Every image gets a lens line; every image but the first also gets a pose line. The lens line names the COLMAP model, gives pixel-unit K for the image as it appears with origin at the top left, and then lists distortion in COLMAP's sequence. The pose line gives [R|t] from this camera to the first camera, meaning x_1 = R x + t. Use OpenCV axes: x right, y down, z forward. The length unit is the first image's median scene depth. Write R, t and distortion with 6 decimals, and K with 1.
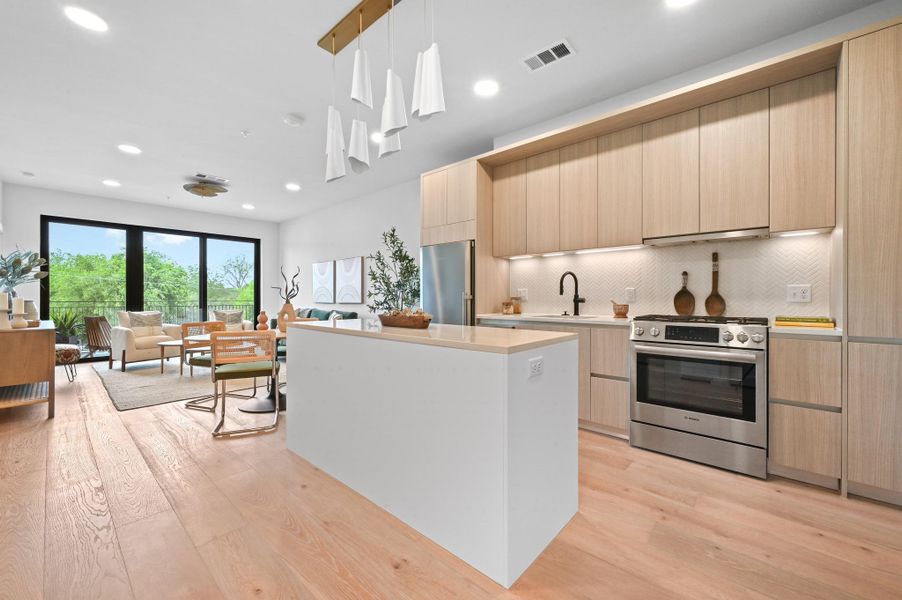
lens RADIAL K [[357.5, 0, 450.5], [0, 357.5, 296.8], [0, 0, 1]] dist [-0.000548, 0.000477]
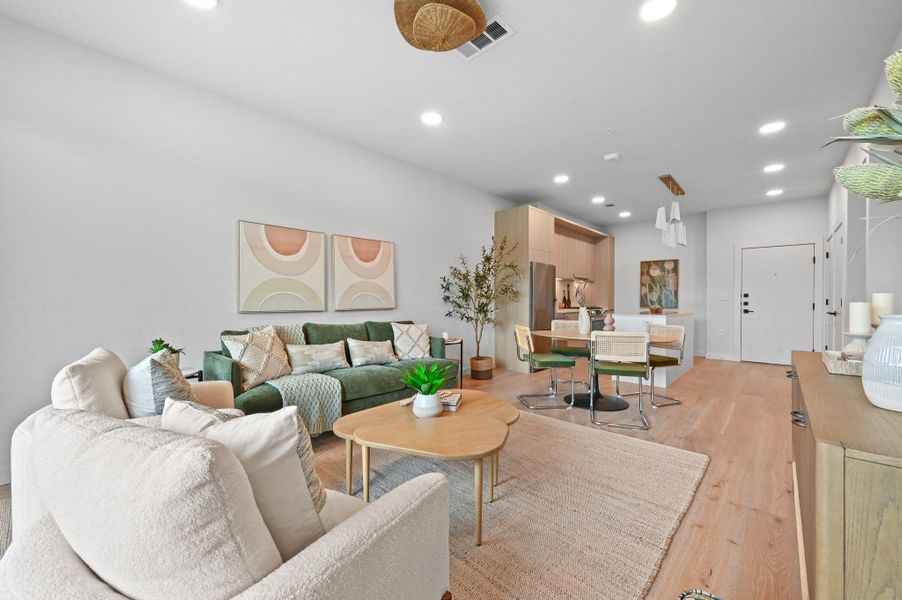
lens RADIAL K [[357.5, 0, 451.6], [0, 357.5, 300.8], [0, 0, 1]] dist [-0.000548, 0.000477]
pose [[0.012562, -0.001682, 0.999920, -1.619161], [-0.003437, 0.999993, 0.001726, 0.003041], [-0.999915, -0.003458, 0.012556, 1.485546]]
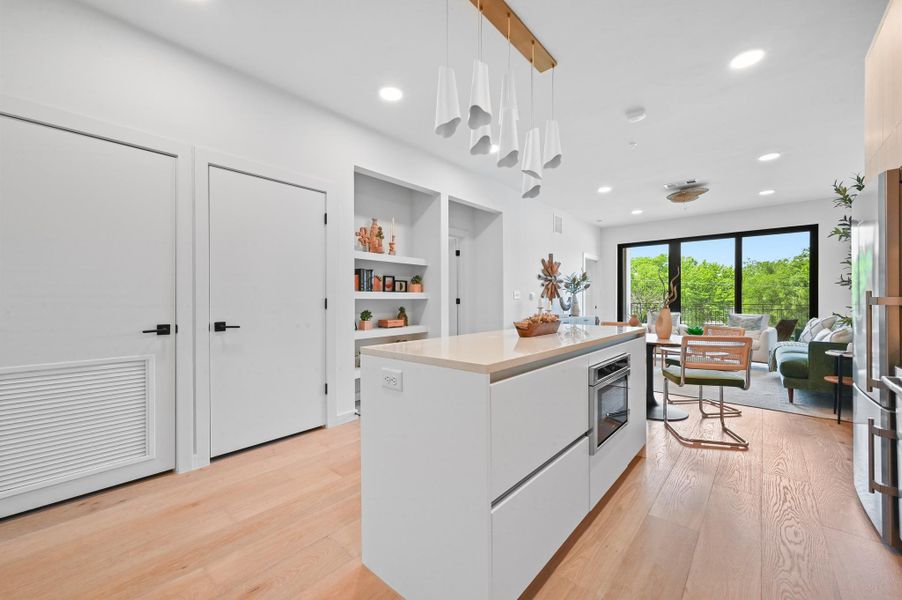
lens RADIAL K [[357.5, 0, 457.0], [0, 357.5, 302.7], [0, 0, 1]] dist [-0.000548, 0.000477]
pose [[0.006618, 0.009807, -0.999930, 0.509934], [0.001269, 0.999951, 0.009816, -0.006764], [0.999977, -0.001334, 0.006606, 0.512972]]
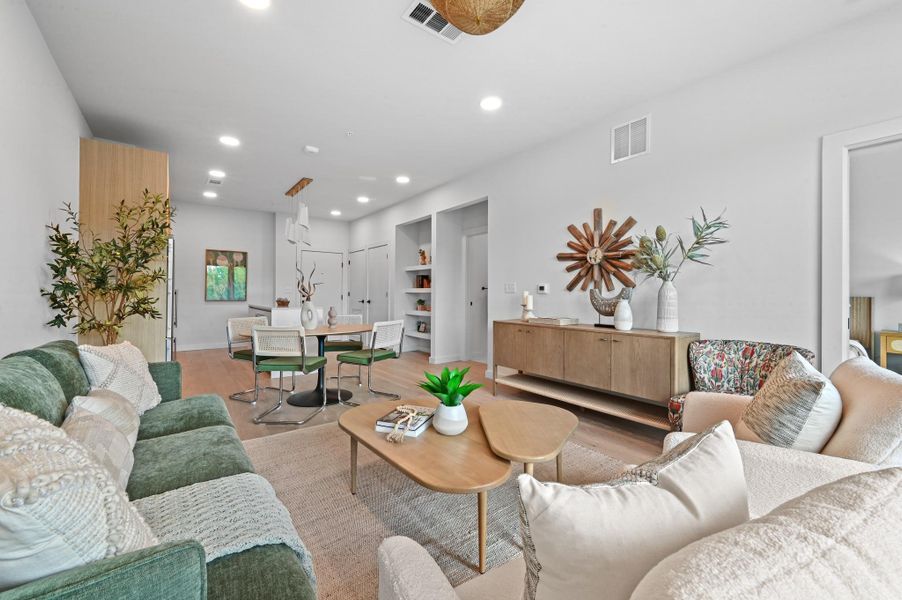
lens RADIAL K [[357.5, 0, 453.5], [0, 357.5, 293.7], [0, 0, 1]] dist [-0.000548, 0.000477]
pose [[-0.984660, -0.005433, 0.174399, -1.098188], [-0.005427, 0.999985, 0.000510, -0.002550], [-0.174399, -0.000444, -0.984675, 2.047515]]
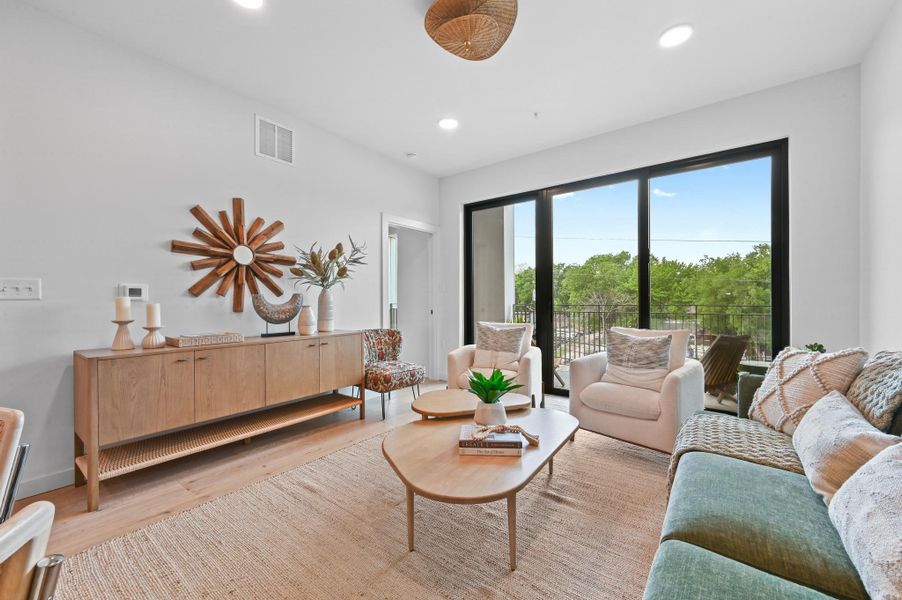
lens RADIAL K [[357.5, 0, 464.2], [0, 357.5, 300.9], [0, 0, 1]] dist [-0.000548, 0.000477]
pose [[0.081776, 0.001634, -0.996649, -0.445764], [0.009021, 0.999956, 0.002379, 0.000914], [0.996610, -0.009185, 0.081758, 1.454180]]
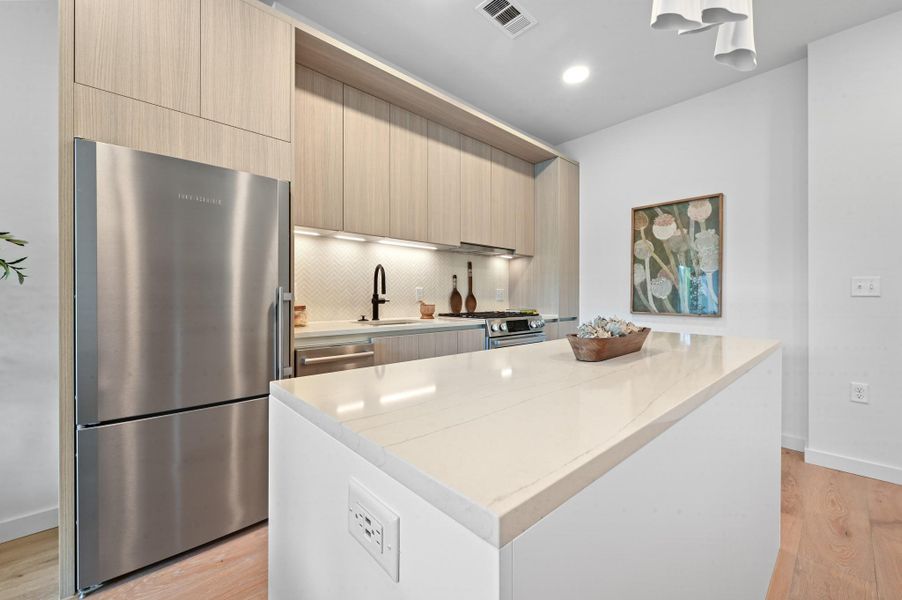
lens RADIAL K [[357.5, 0, 454.9], [0, 357.5, 298.0], [0, 0, 1]] dist [-0.000548, 0.000477]
pose [[0.096981, -0.003698, 0.995279, -0.420890], [-0.002406, 0.999989, 0.003950, -0.000347], [-0.995283, -0.002778, 0.096971, 0.739256]]
